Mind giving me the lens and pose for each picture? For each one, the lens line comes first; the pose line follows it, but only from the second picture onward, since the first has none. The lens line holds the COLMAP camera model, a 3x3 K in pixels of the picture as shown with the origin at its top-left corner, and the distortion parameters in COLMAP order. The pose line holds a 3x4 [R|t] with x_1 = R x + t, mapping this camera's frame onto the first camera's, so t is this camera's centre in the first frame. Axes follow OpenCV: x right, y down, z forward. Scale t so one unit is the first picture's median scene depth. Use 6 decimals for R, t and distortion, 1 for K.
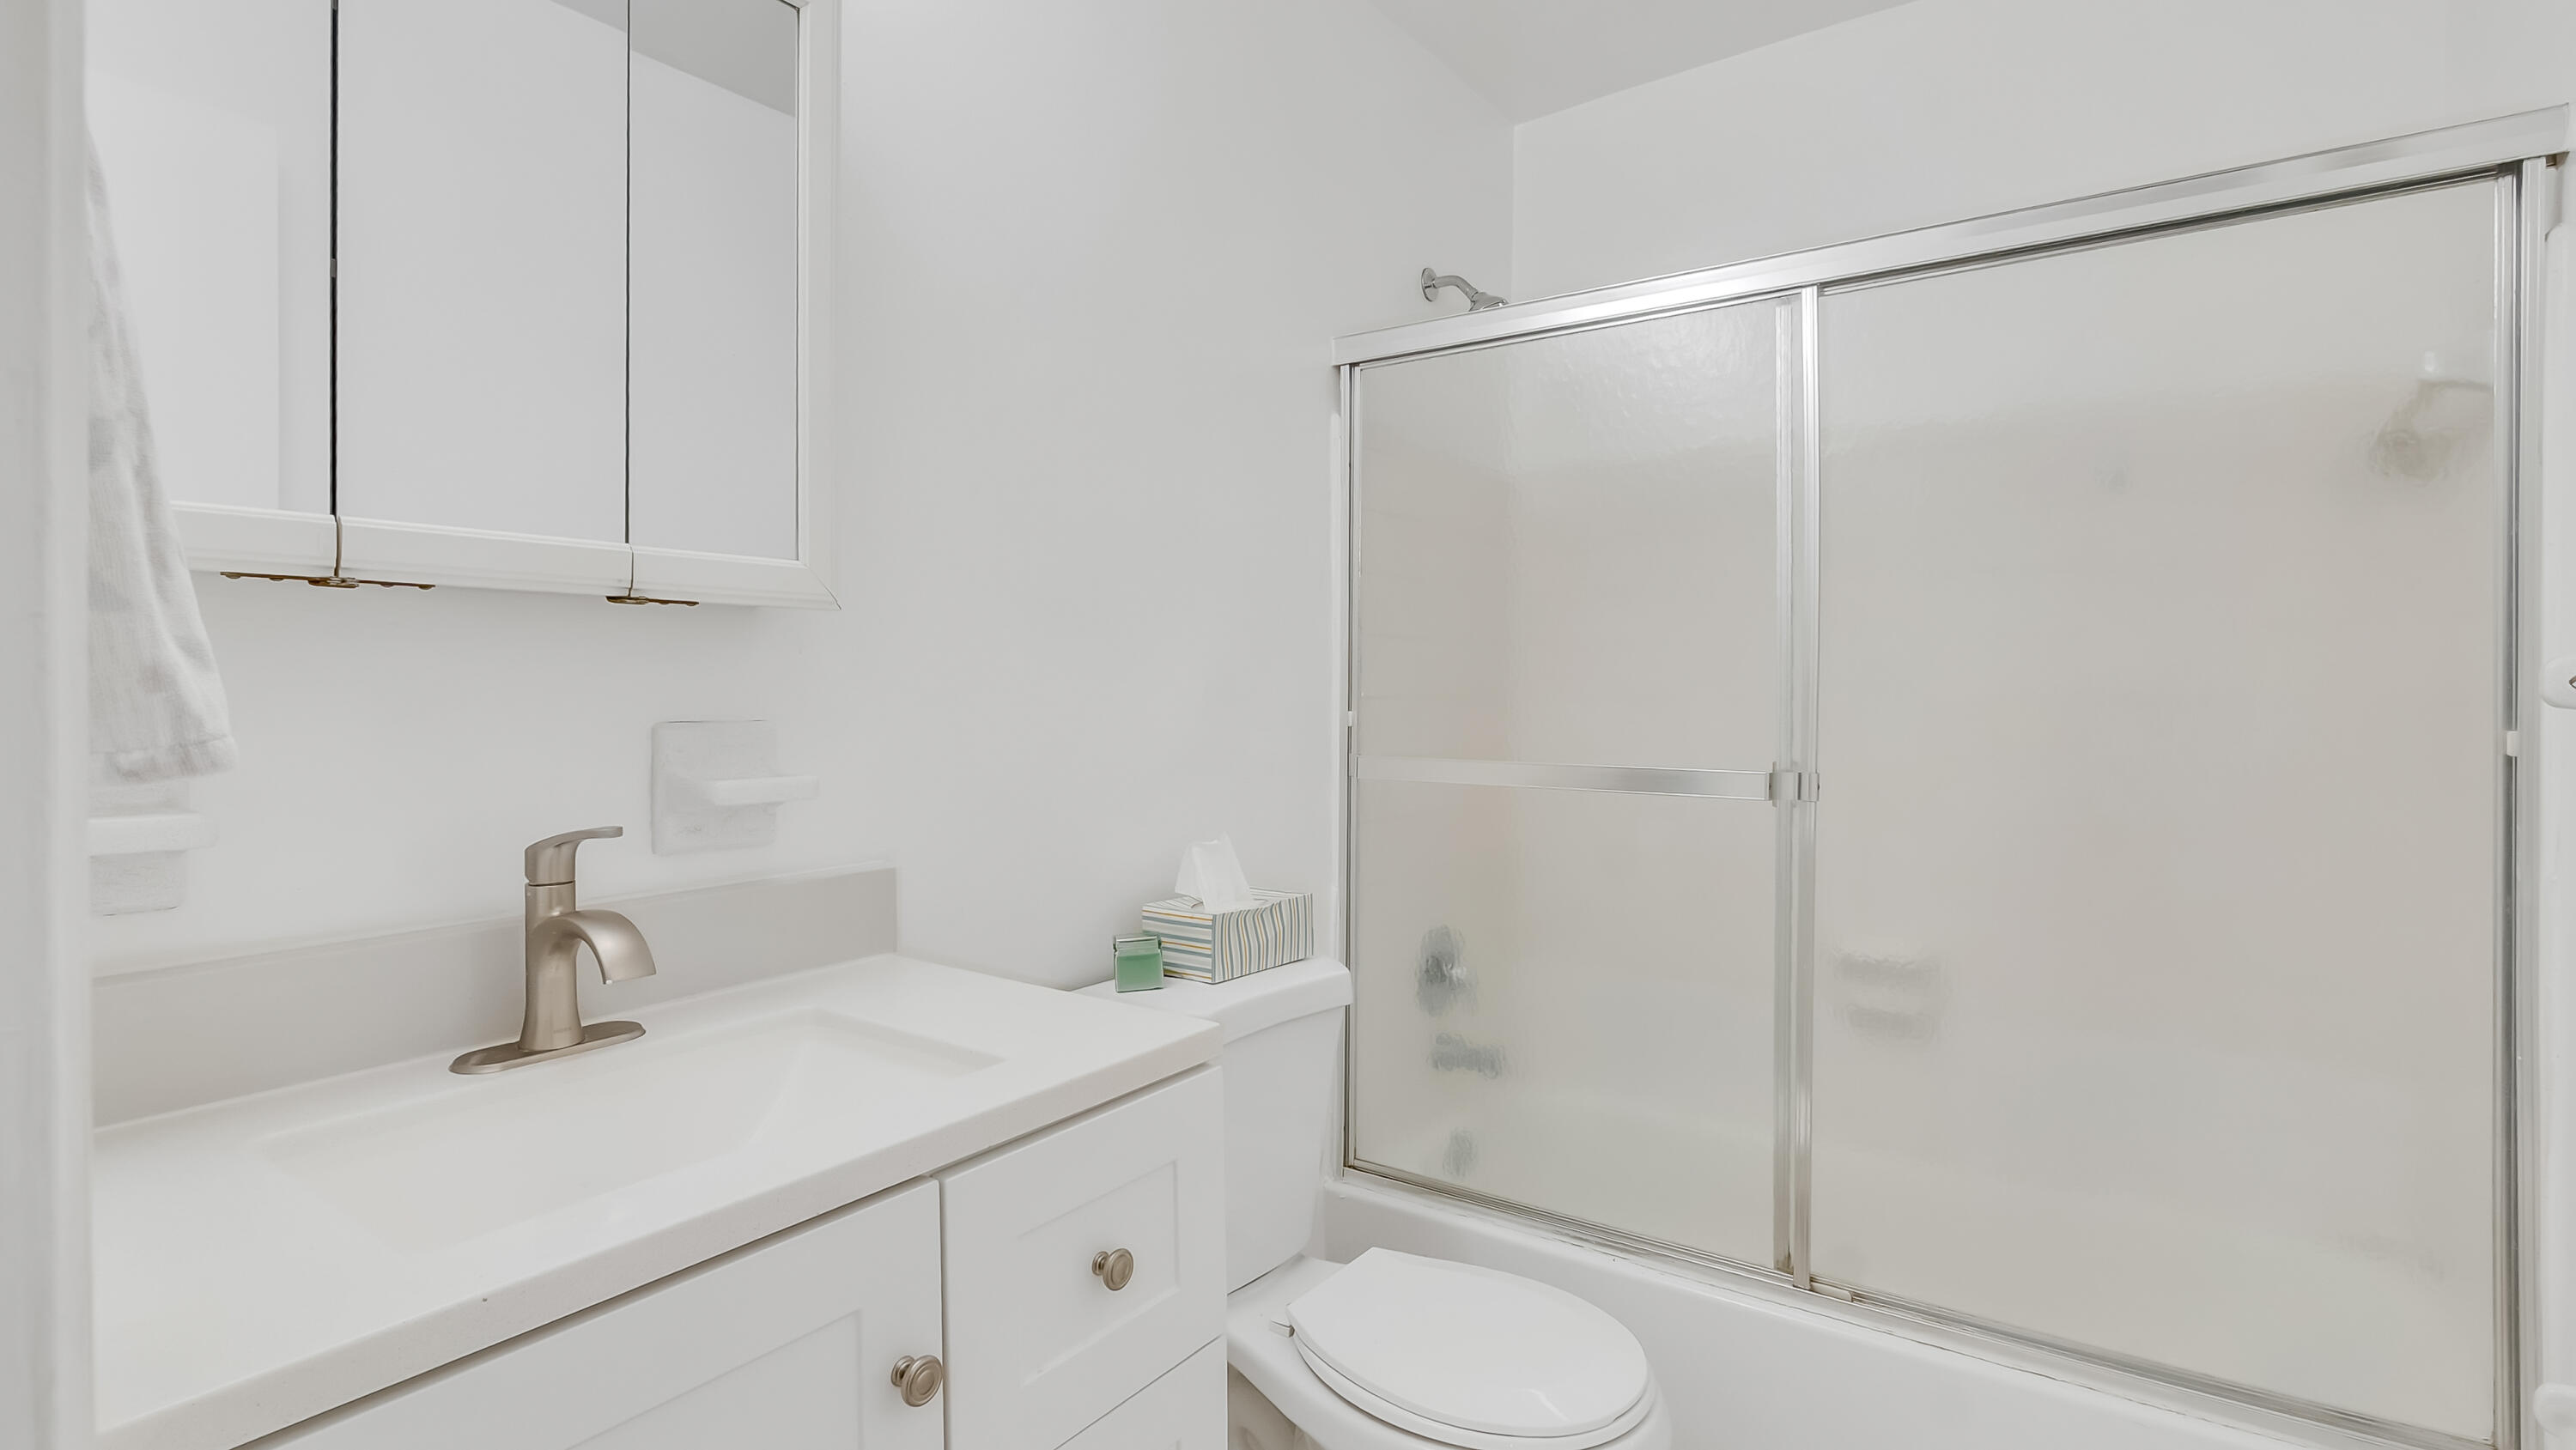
lens RADIAL K [[1228.2, 0, 1252.4], [0, 1228.2, 694.9], [0, 0, 1]] dist [-0.006677, 0.000712]
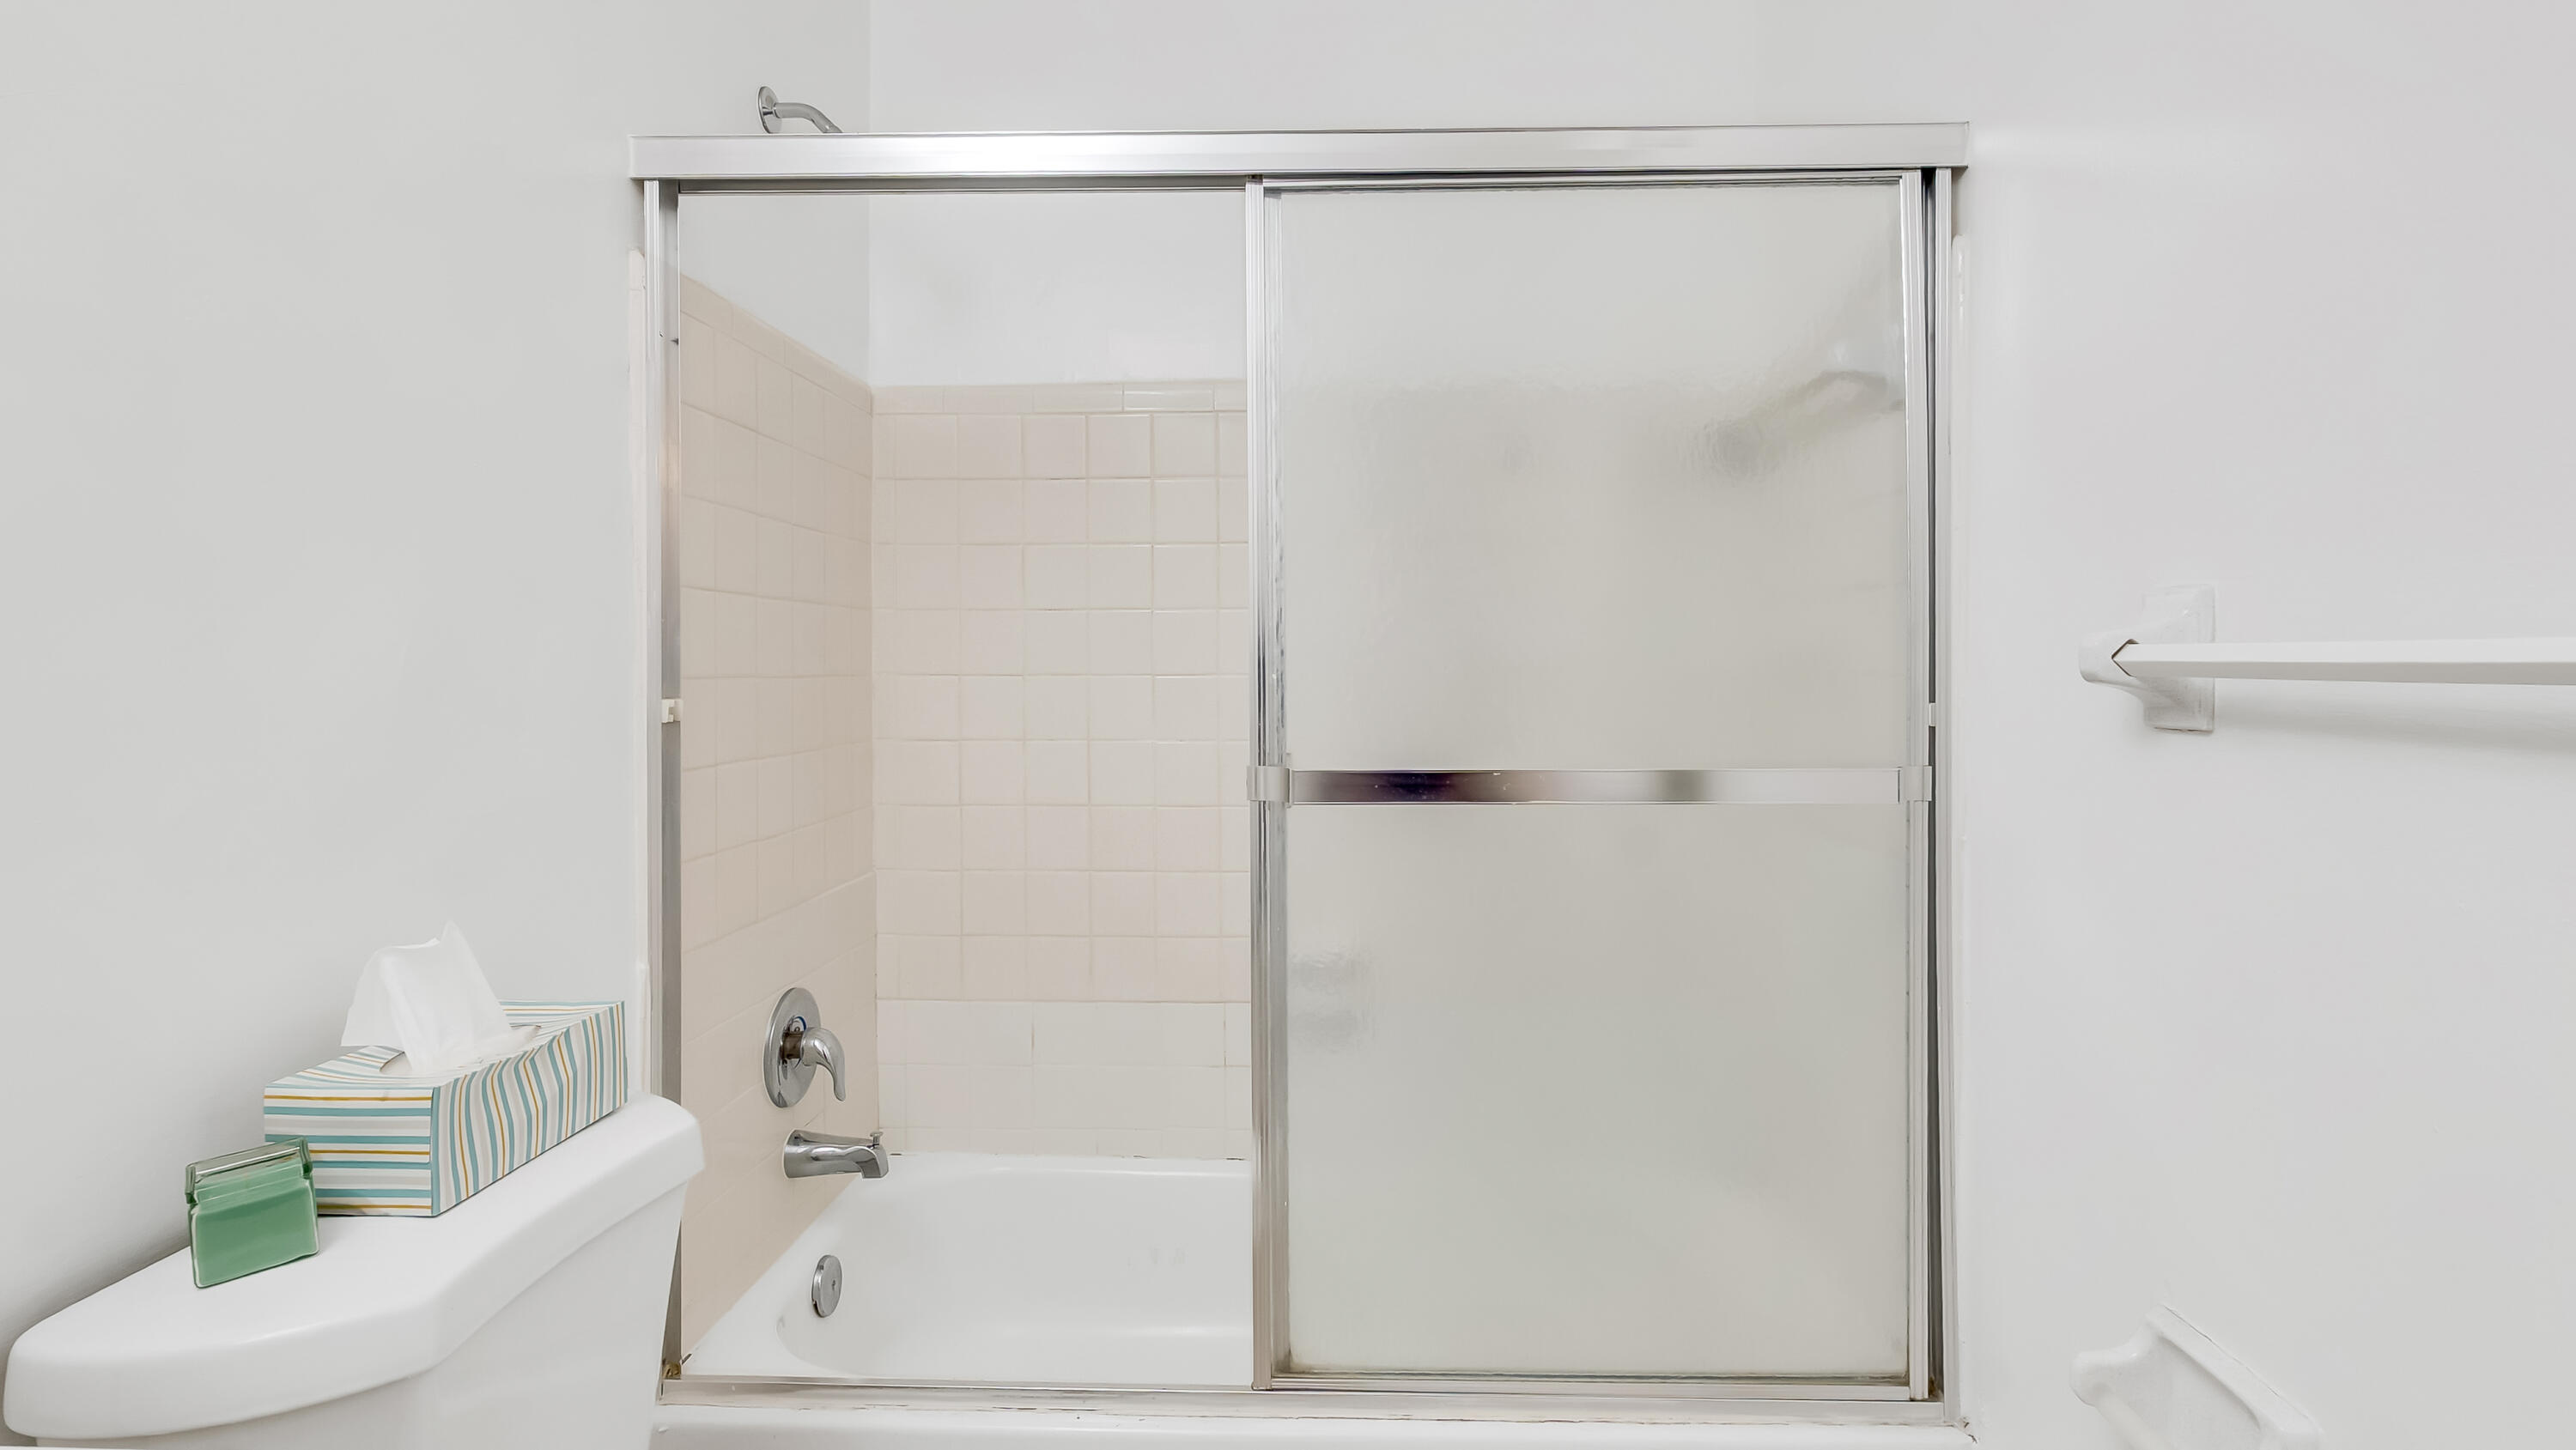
lens RADIAL K [[1228.2, 0, 1302.9], [0, 1228.2, 679.0], [0, 0, 1]] dist [-0.006677, 0.000712]
pose [[0.819100, -0.010772, 0.573550, -0.024282], [0.006712, 0.999935, 0.009195, -0.003029], [-0.573612, -0.003682, 0.819119, 0.327435]]
